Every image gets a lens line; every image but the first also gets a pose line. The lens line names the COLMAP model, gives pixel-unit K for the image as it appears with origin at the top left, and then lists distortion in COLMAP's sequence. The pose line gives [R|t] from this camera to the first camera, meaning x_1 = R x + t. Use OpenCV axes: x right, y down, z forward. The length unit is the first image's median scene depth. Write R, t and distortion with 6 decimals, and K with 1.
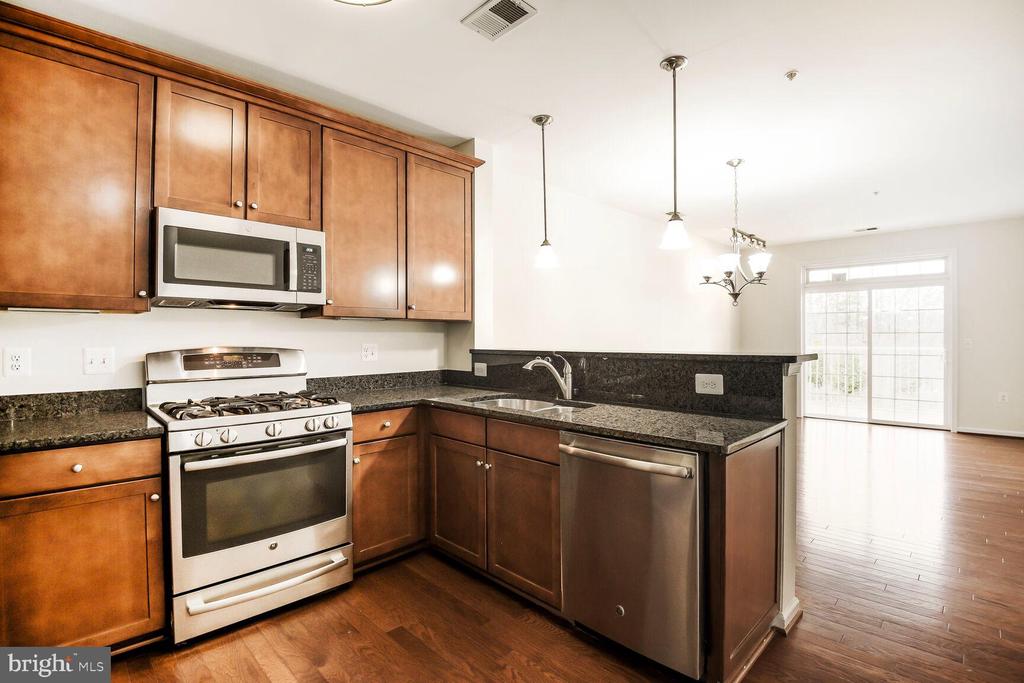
lens RADIAL K [[470.4, 0, 524.9], [0, 470.4, 340.4], [0, 0, 1]] dist [-0.021621, -0.008580]
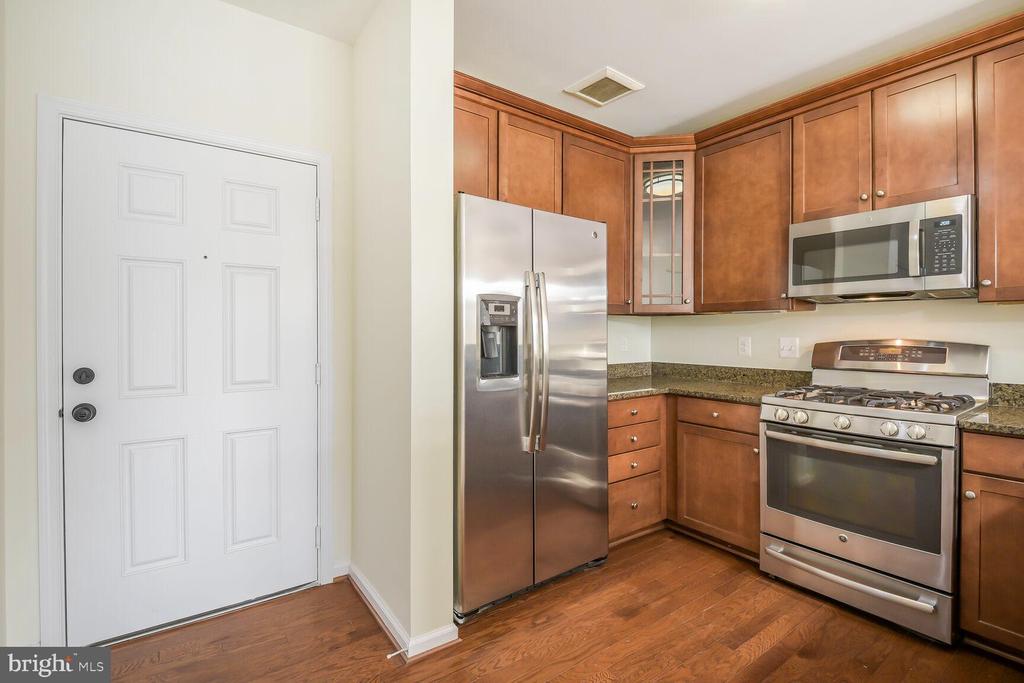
lens RADIAL K [[481.7, 0, 526.9], [0, 481.7, 335.9], [0, 0, 1]] dist [0.000974, -0.009947]
pose [[-0.150056, 0.011277, -0.988613, 0.486406], [-0.002343, 0.999928, 0.011761, -0.003566], [0.988675, 0.004081, -0.150019, 0.406360]]
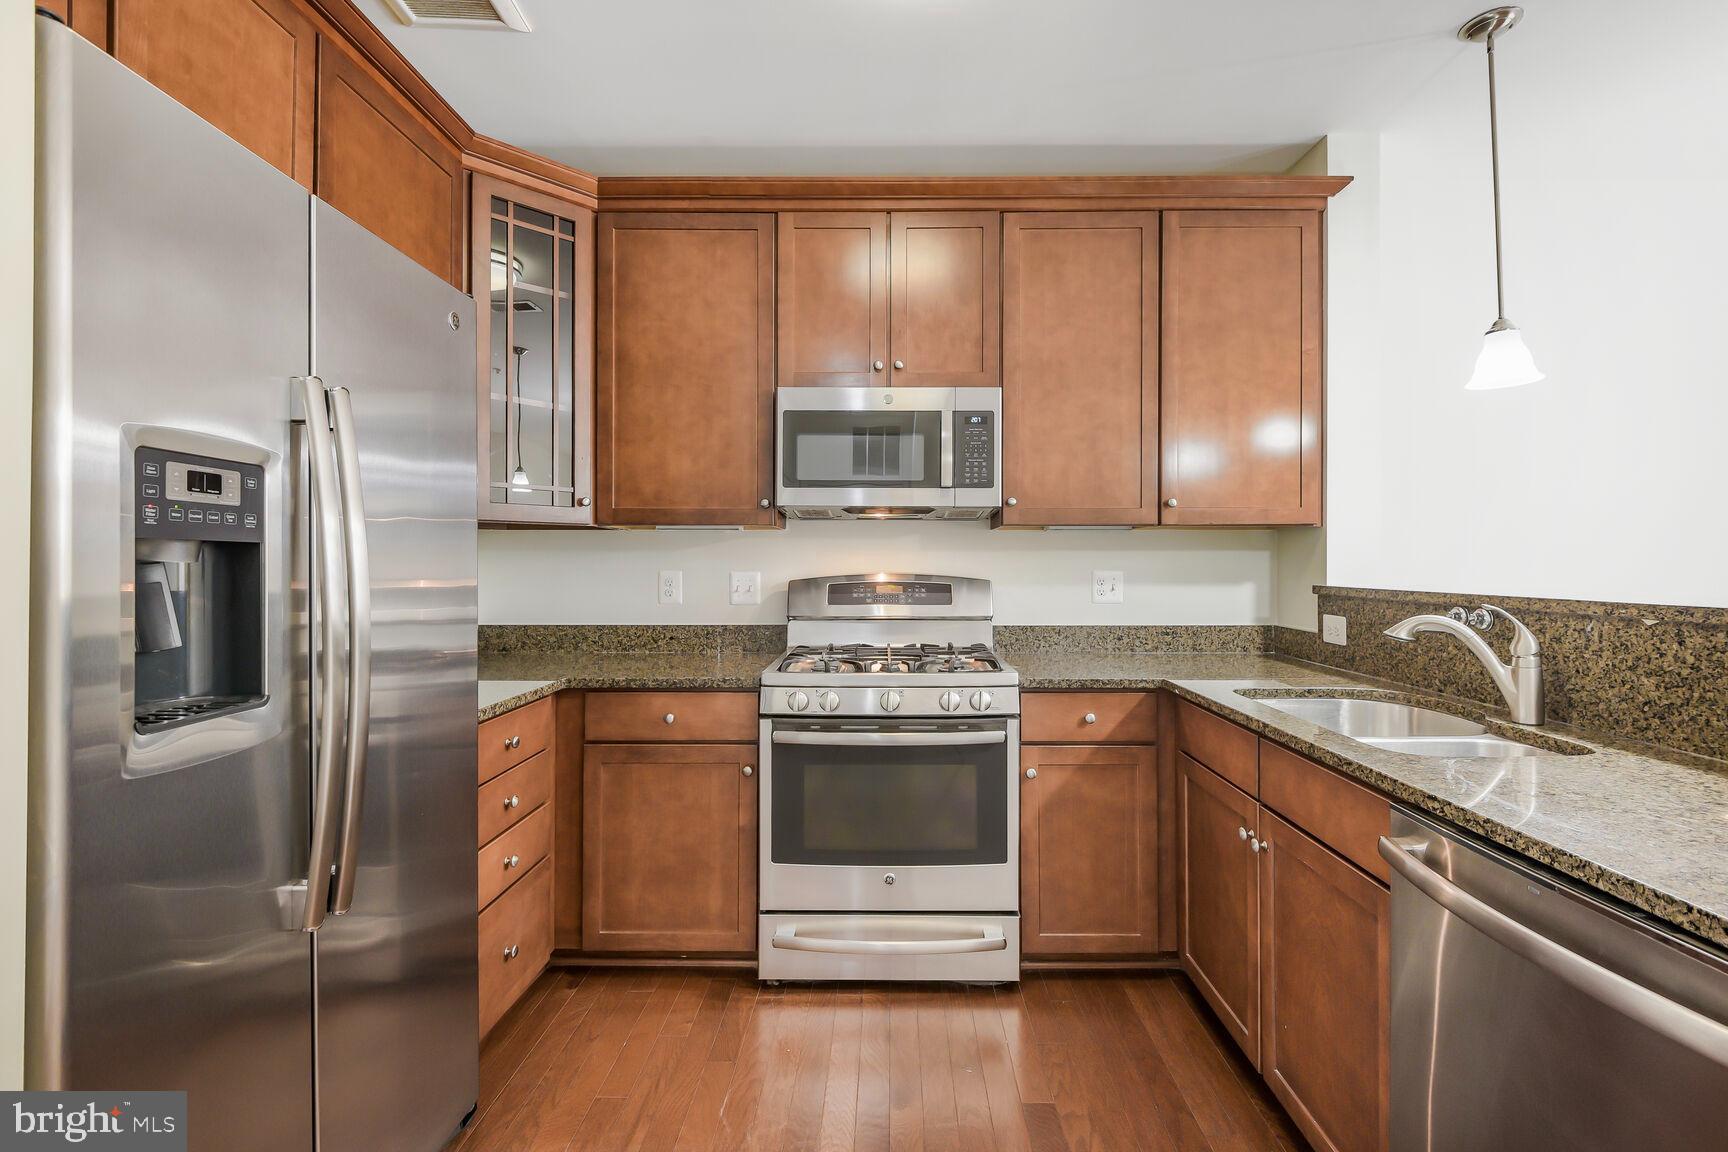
lens RADIAL K [[768.2, 0, 890.9], [0, 768.2, 560.0], [0, 0, 1]] dist [0.031428, -0.023347]
pose [[0.699248, 0.001882, -0.714877, 0.195861], [-0.005978, 0.999977, -0.003215, -0.002441], [0.714854, 0.006521, 0.699243, 0.205095]]
